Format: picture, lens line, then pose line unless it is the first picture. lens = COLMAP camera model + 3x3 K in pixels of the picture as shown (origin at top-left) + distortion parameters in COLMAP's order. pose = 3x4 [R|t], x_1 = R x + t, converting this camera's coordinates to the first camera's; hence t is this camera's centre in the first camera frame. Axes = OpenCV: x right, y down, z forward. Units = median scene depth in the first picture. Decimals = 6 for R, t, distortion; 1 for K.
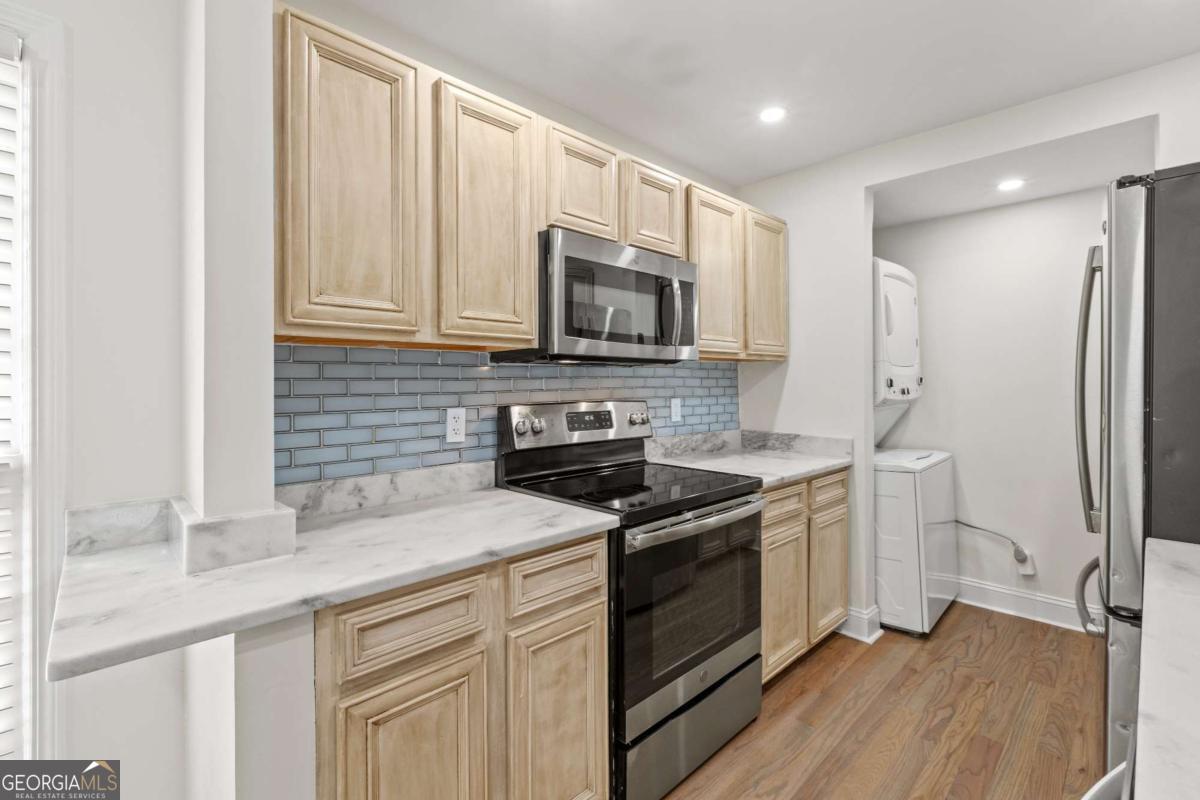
lens RADIAL K [[536.3, 0, 602.1], [0, 536.3, 388.9], [0, 0, 1]] dist [0.008639, 0.003415]
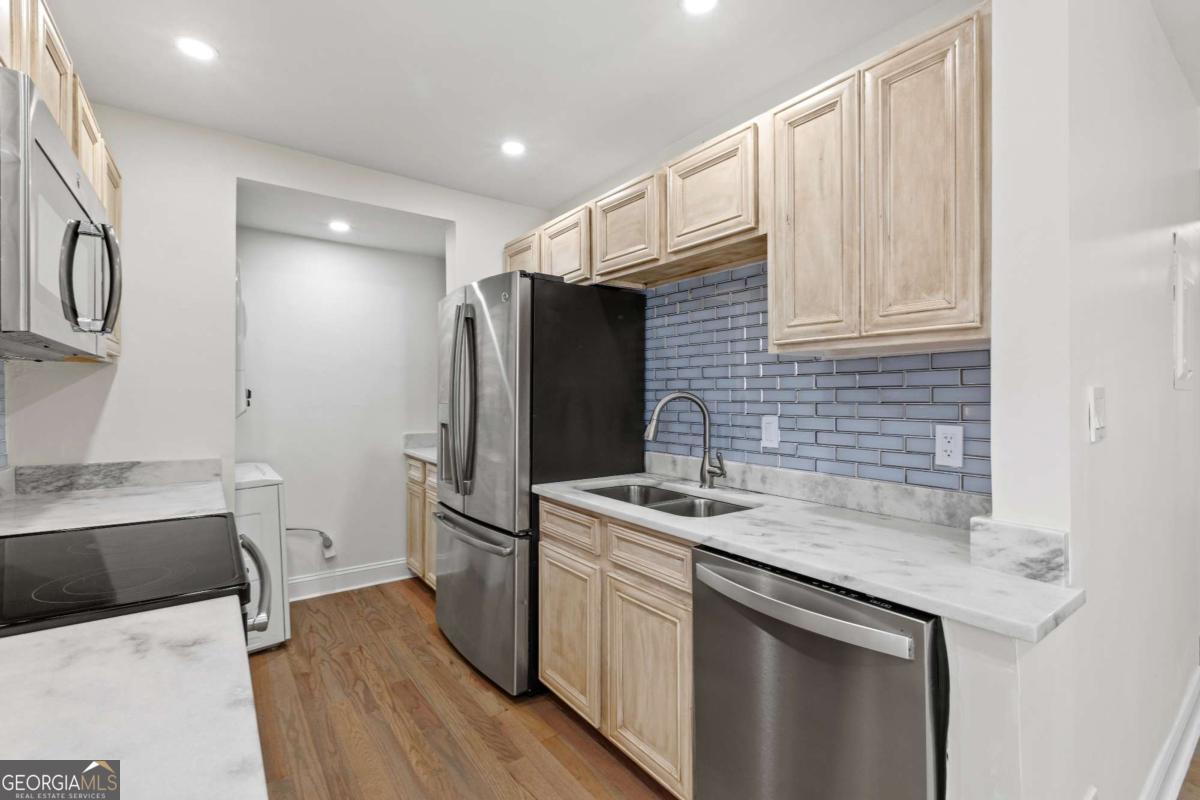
lens RADIAL K [[536.3, 0, 601.8], [0, 536.3, 396.7], [0, 0, 1]] dist [0.008639, 0.003415]
pose [[0.168903, -0.002004, 0.985631, -0.303939], [0.008806, 0.999961, 0.000524, -0.001570], [-0.985593, 0.008591, 0.168914, 0.240441]]
